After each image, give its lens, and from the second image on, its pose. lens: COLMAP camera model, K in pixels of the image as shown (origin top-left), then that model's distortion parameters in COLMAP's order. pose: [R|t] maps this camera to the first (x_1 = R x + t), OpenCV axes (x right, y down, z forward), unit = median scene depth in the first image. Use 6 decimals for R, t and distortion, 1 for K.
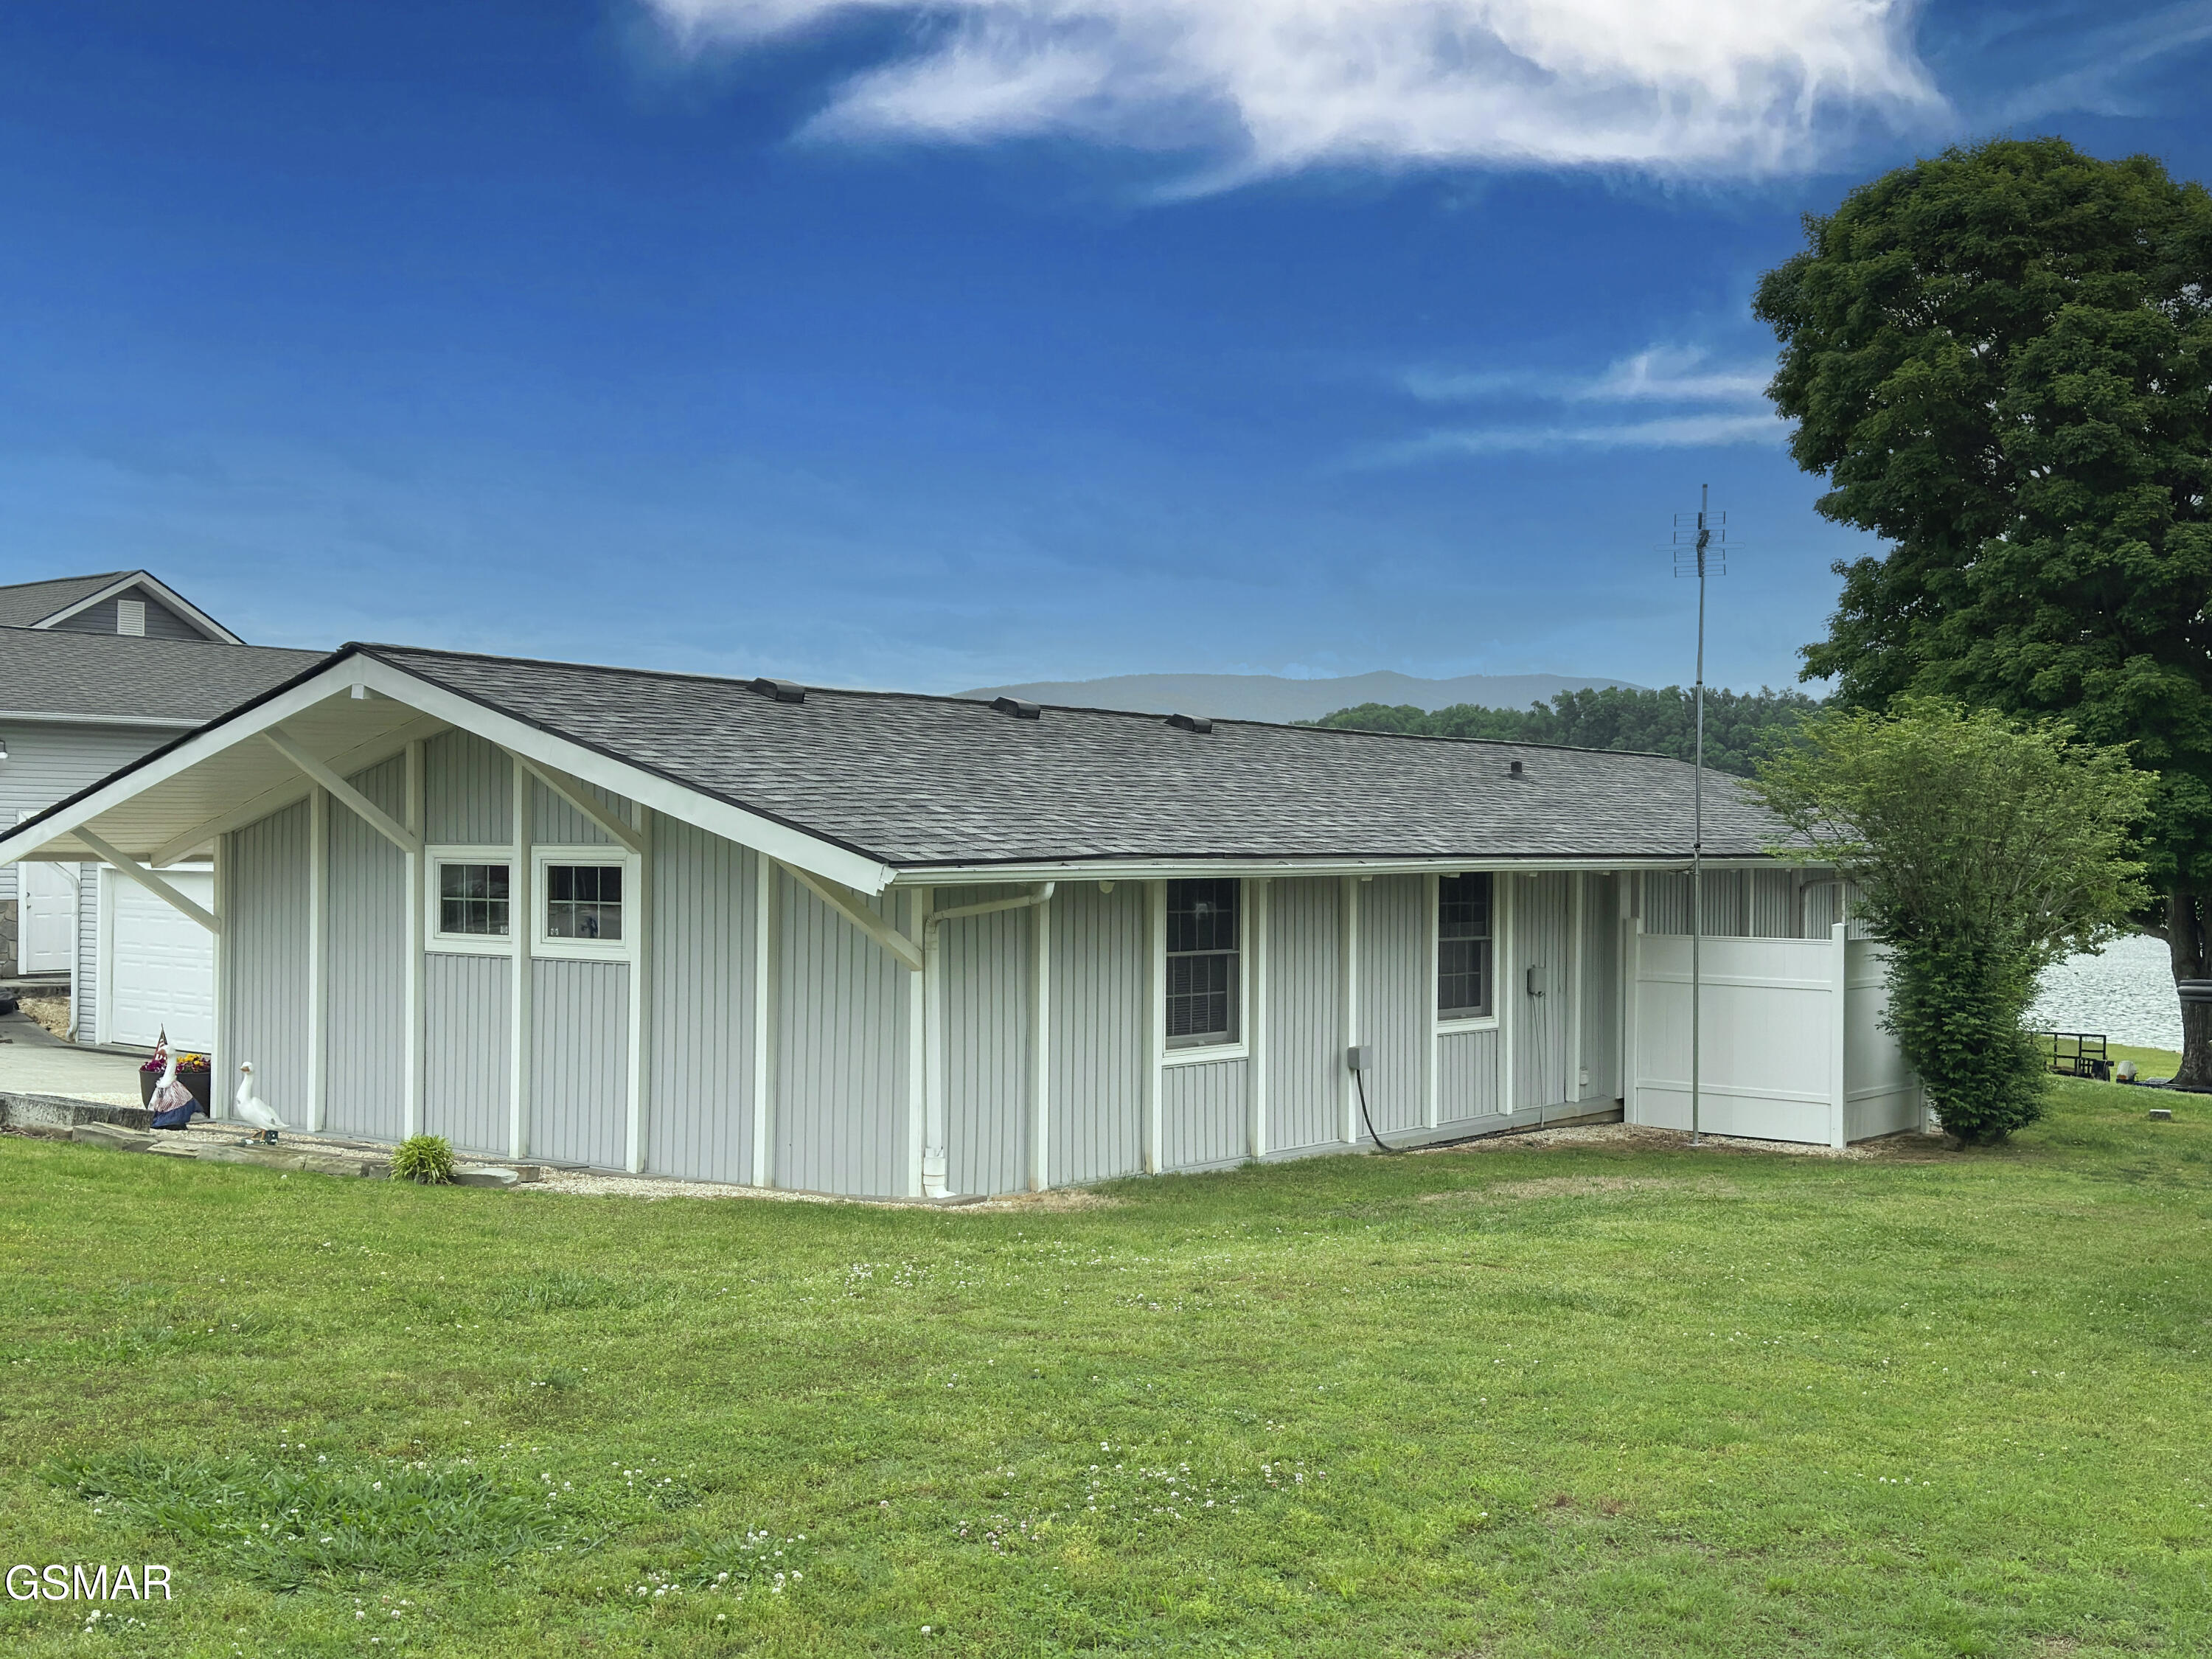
lens RADIAL K [[2009.1, 0, 1106.0], [0, 2009.1, 829.5], [0, 0, 1]] dist [0.084605, -0.001010]
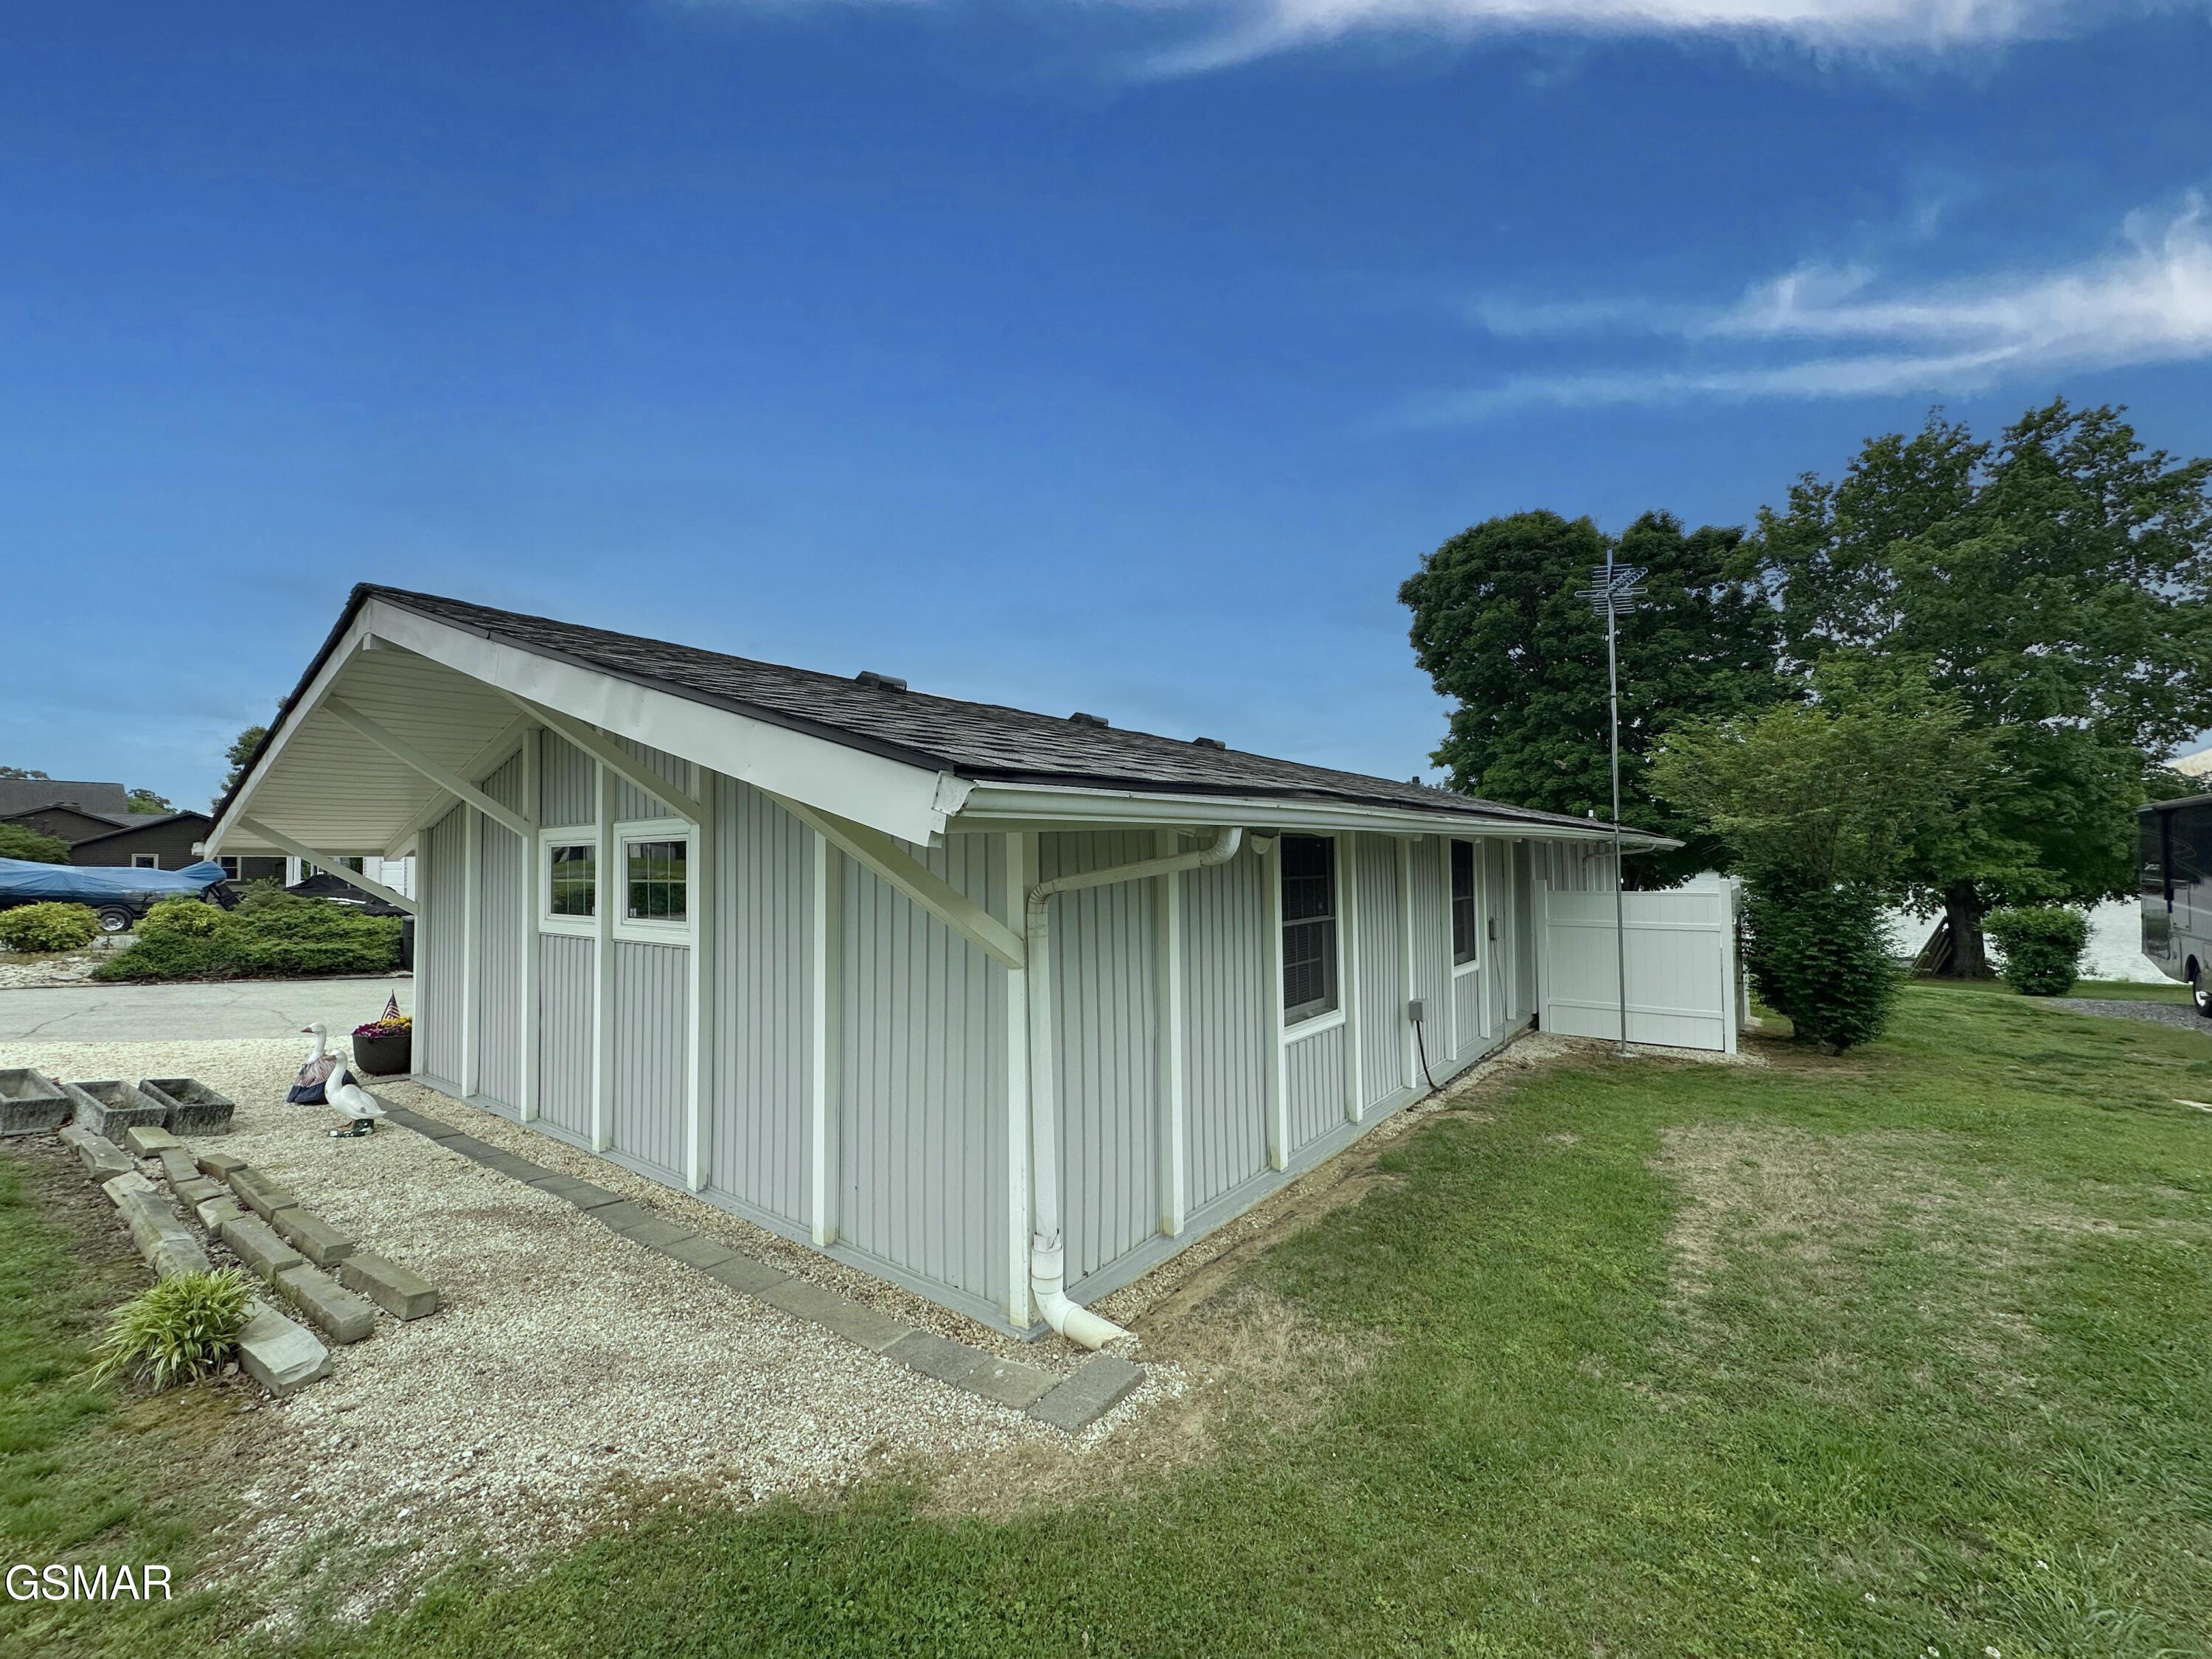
lens RADIAL K [[836.3, 0, 1106.0], [0, 836.3, 829.5], [0, 0, 1]] dist [-0.001066, -0.000103]
pose [[0.999580, -0.019062, 0.021843, -0.055143], [0.019646, 0.999446, -0.026852, 0.024892], [-0.021319, 0.027270, 0.999401, 0.571418]]
